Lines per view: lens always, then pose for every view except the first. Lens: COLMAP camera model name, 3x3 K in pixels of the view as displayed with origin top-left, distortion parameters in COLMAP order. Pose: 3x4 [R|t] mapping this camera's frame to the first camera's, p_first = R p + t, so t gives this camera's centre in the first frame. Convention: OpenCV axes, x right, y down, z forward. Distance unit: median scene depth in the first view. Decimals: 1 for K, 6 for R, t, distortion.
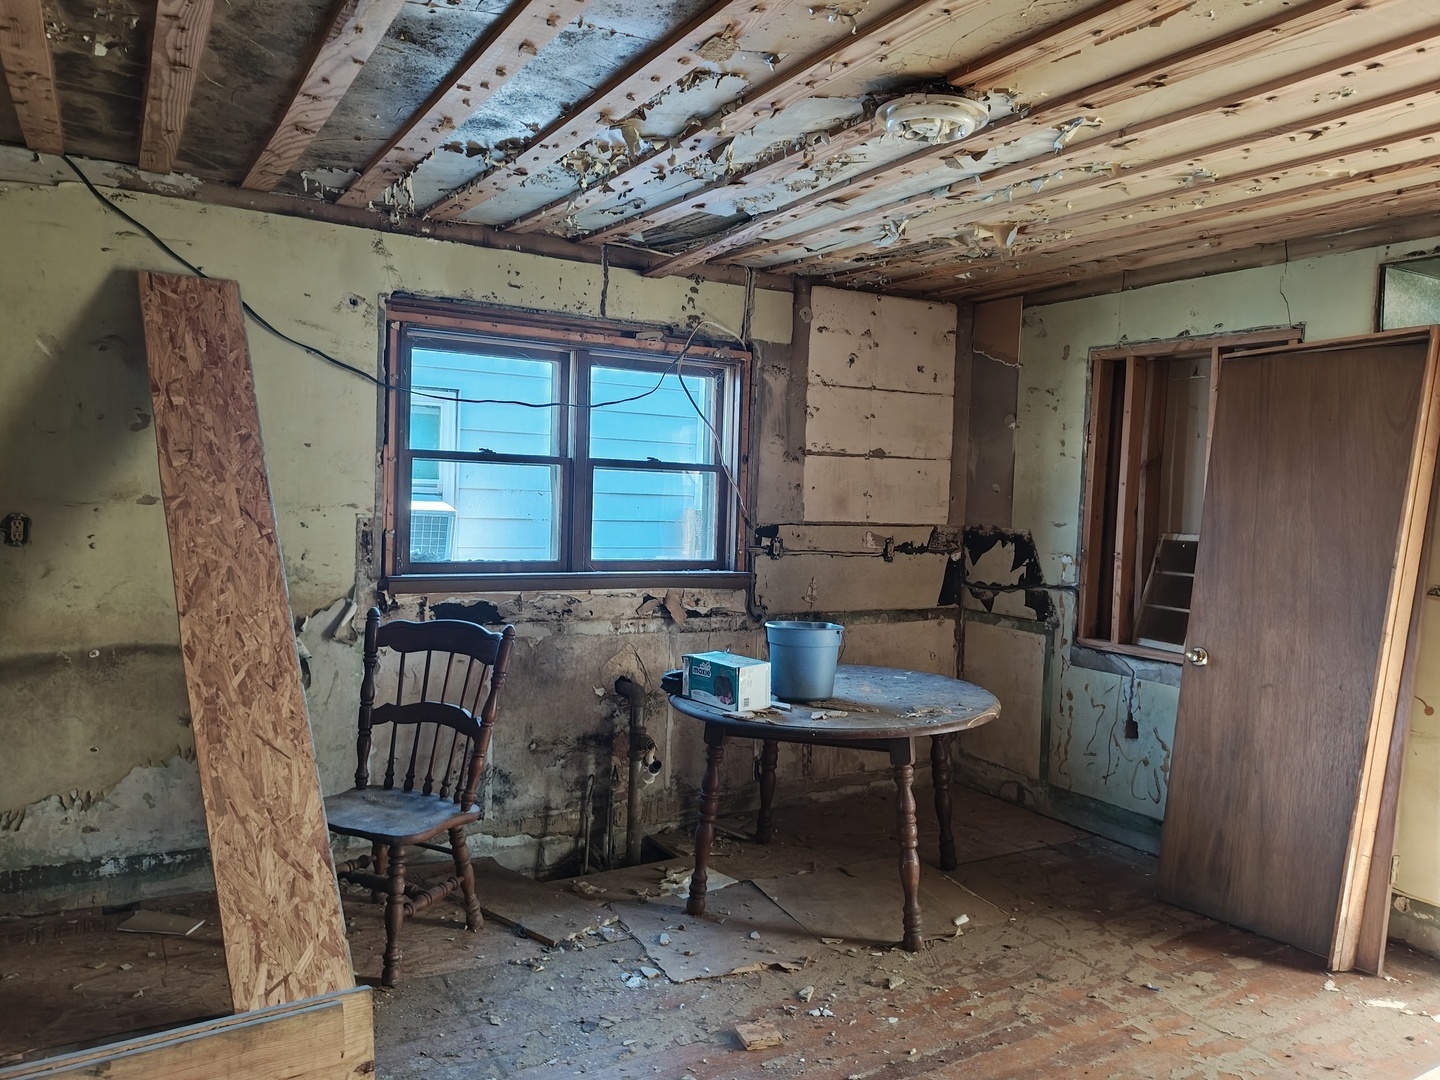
lens RADIAL K [[1054.9, 0, 725.5], [0, 1054.9, 534.4], [0, 0, 1]] dist [0.053776, -0.061951]
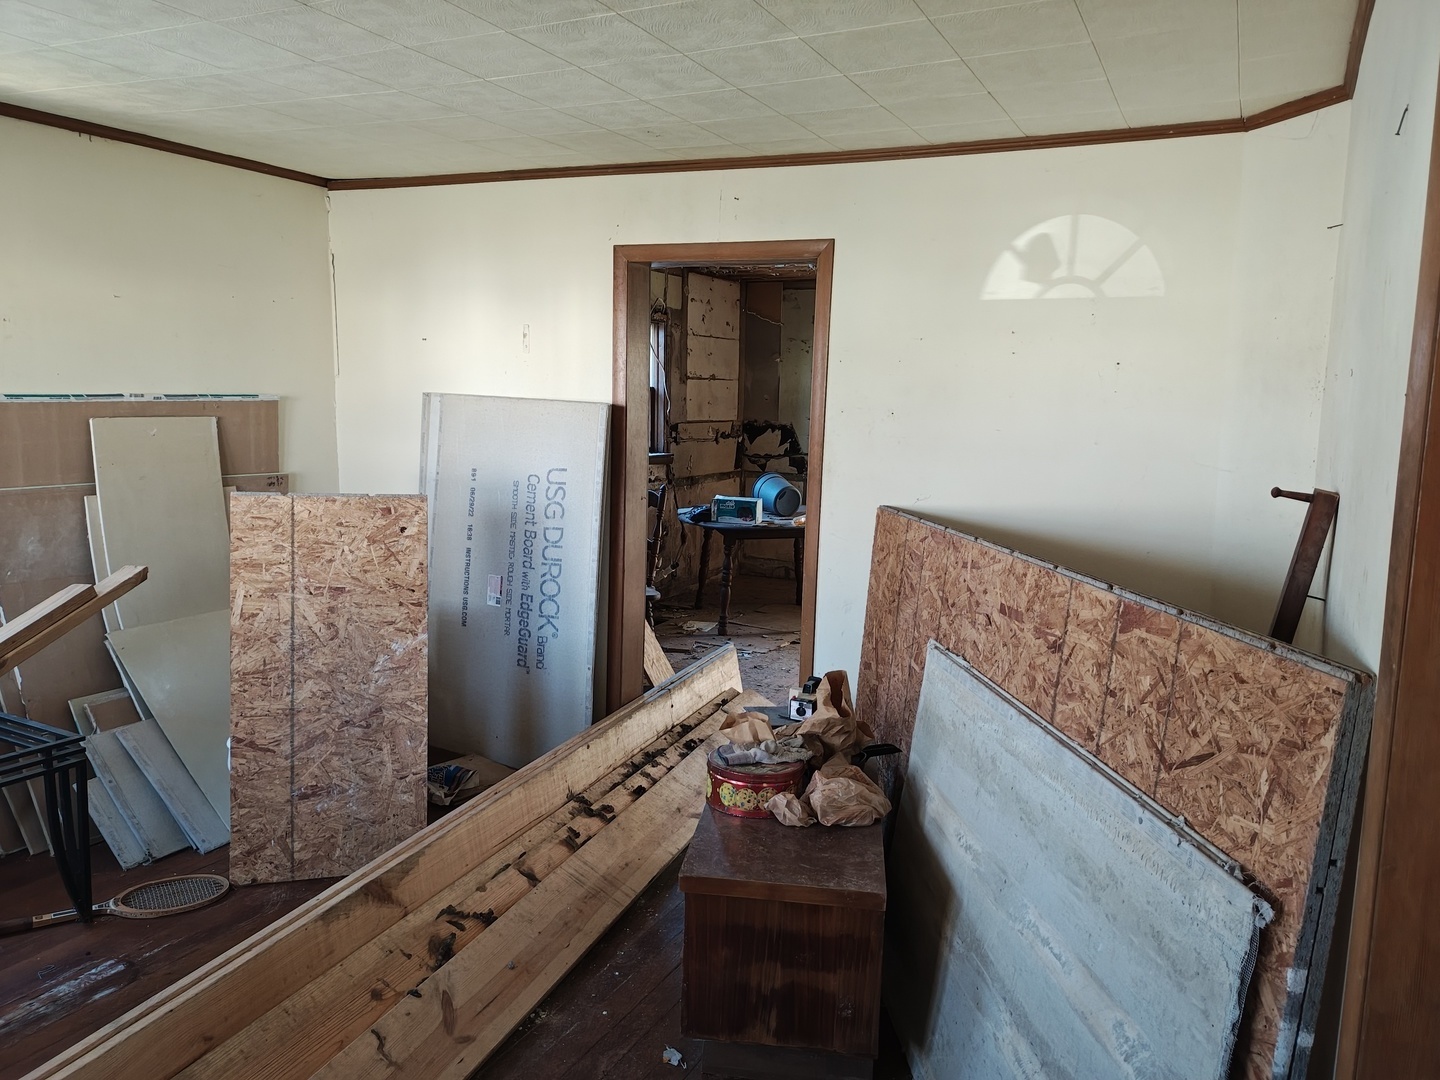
lens RADIAL K [[1054.9, 0, 700.7], [0, 1054.9, 551.4], [0, 0, 1]] dist [0.053776, -0.061951]
pose [[0.844810, -0.092769, 0.526962, -0.905363], [0.026929, 0.990979, 0.131286, -0.029798], [-0.534388, -0.096721, 0.839687, -0.460380]]
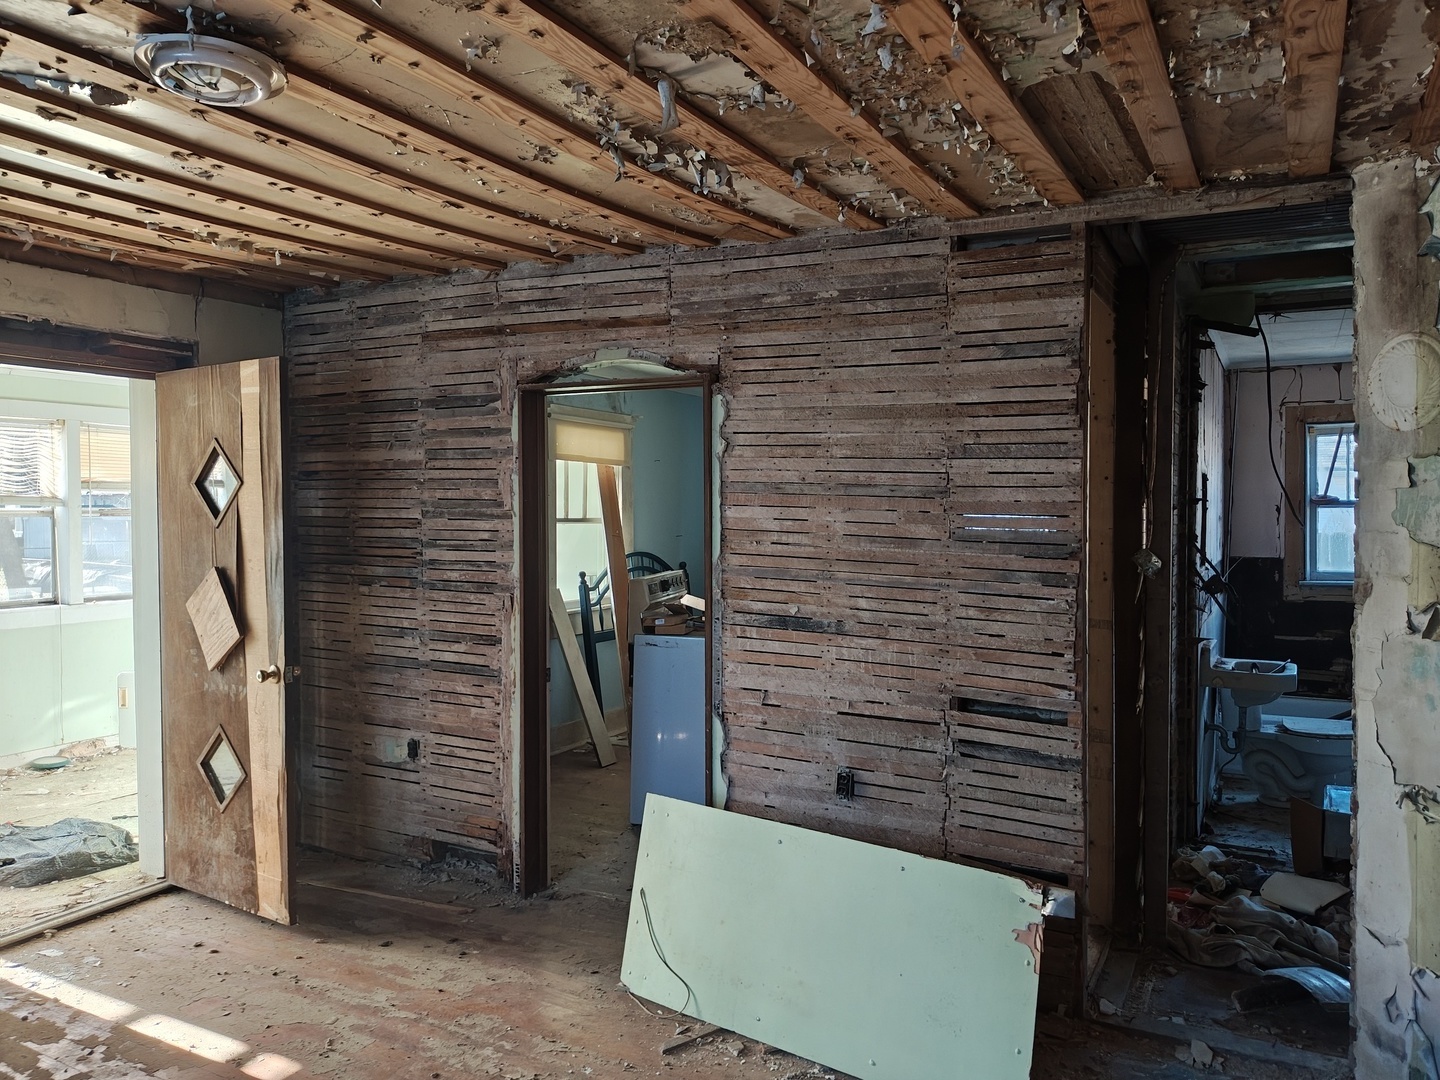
lens RADIAL K [[1054.9, 0, 722.9], [0, 1054.9, 535.4], [0, 0, 1]] dist [0.053776, -0.061951]
pose [[-0.517259, -0.056798, 0.853942, -0.425565], [0.017047, 0.996914, 0.076634, -0.055943], [-0.855659, 0.054197, -0.514695, 0.651382]]
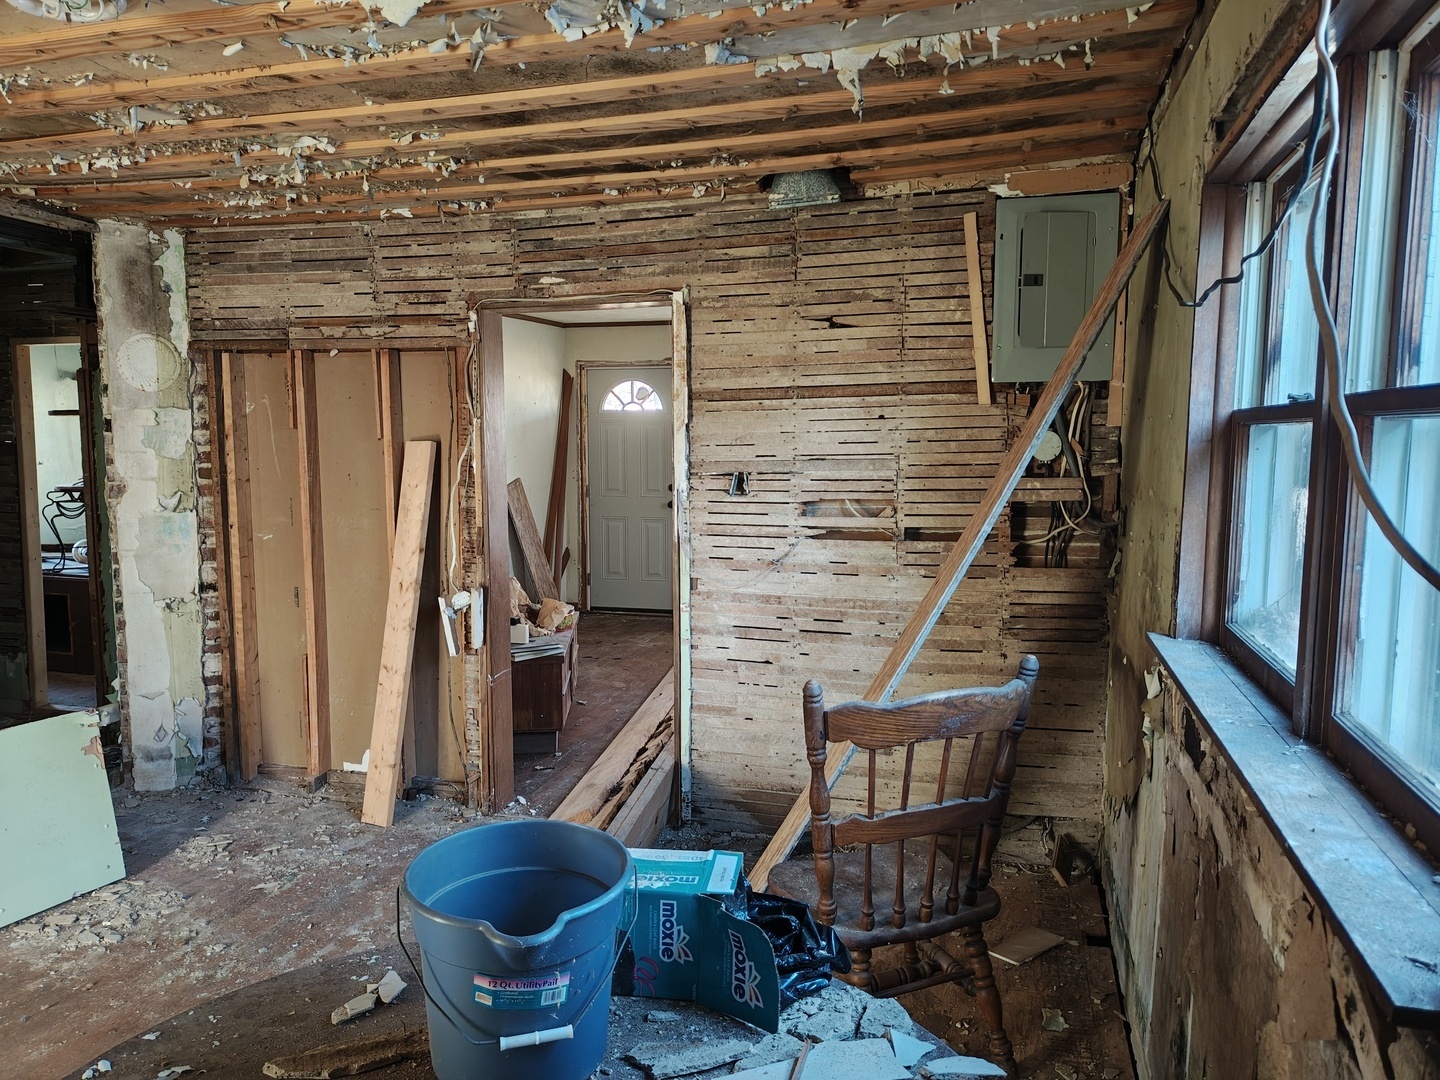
lens RADIAL K [[1054.9, 0, 717.2], [0, 1054.9, 542.0], [0, 0, 1]] dist [0.053776, -0.061951]
pose [[-0.722313, 0.032690, -0.690794, 0.238795], [-0.053286, 0.993282, 0.102722, -0.052786], [0.689511, 0.111006, -0.715718, 1.149829]]
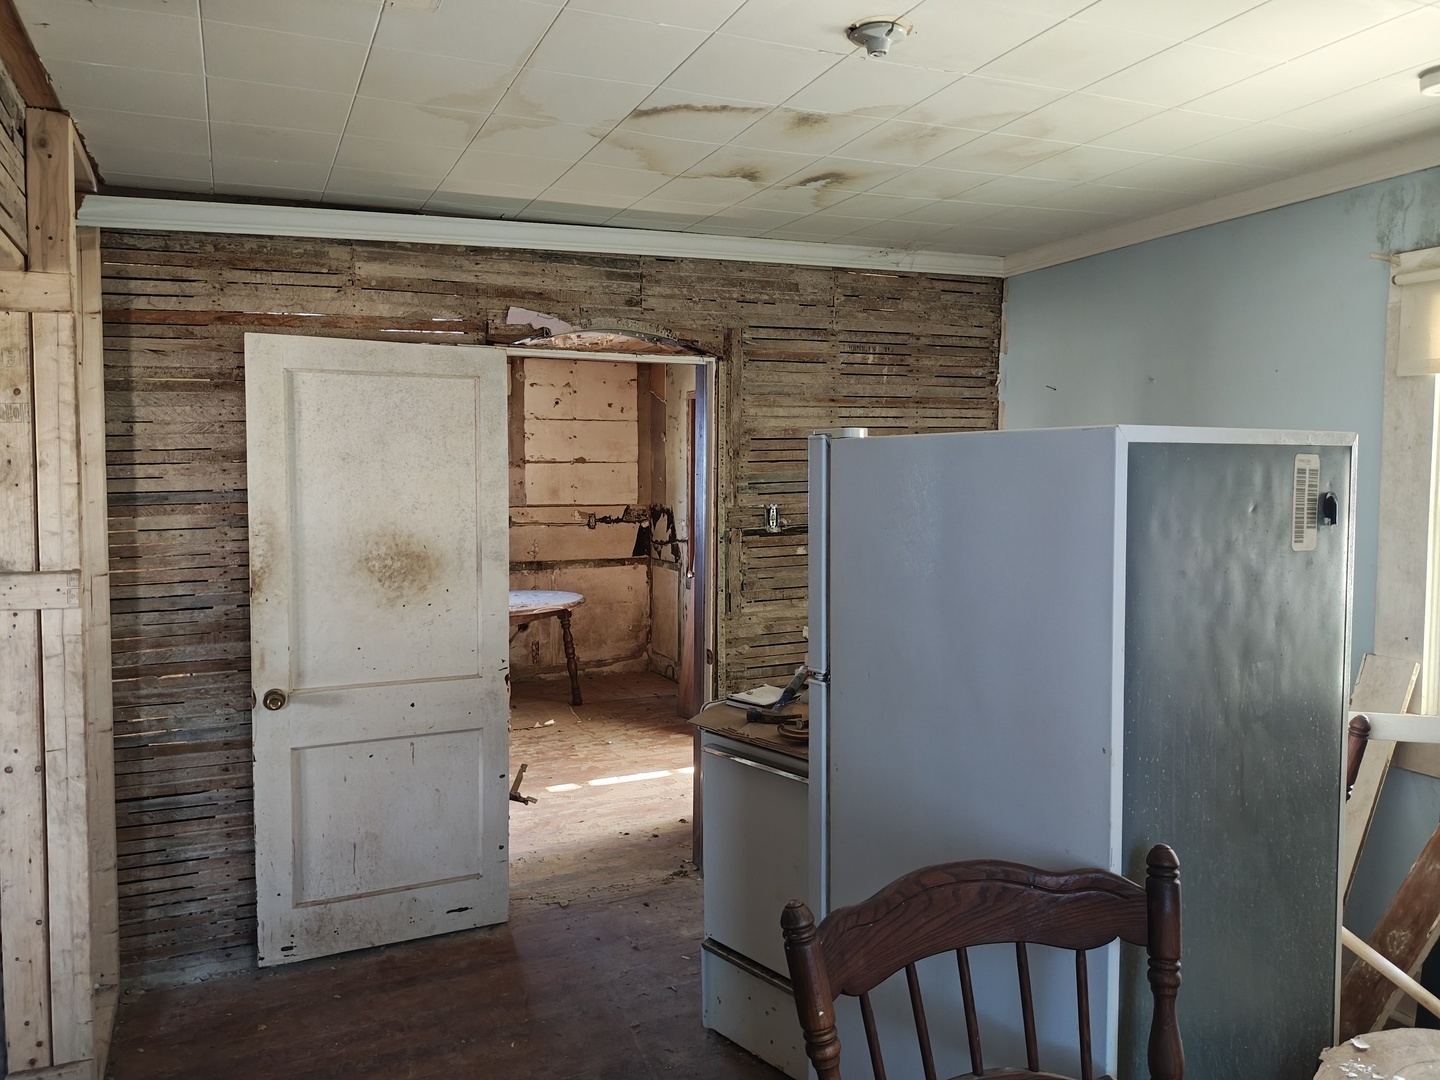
lens RADIAL K [[1054.9, 0, 717.6], [0, 1054.9, 536.6], [0, 0, 1]] dist [0.053776, -0.061951]
pose [[0.993388, -0.030449, -0.110696, 0.622967], [0.031913, 0.999425, 0.011476, 0.030893], [0.110282, -0.014933, 0.993788, -0.655907]]
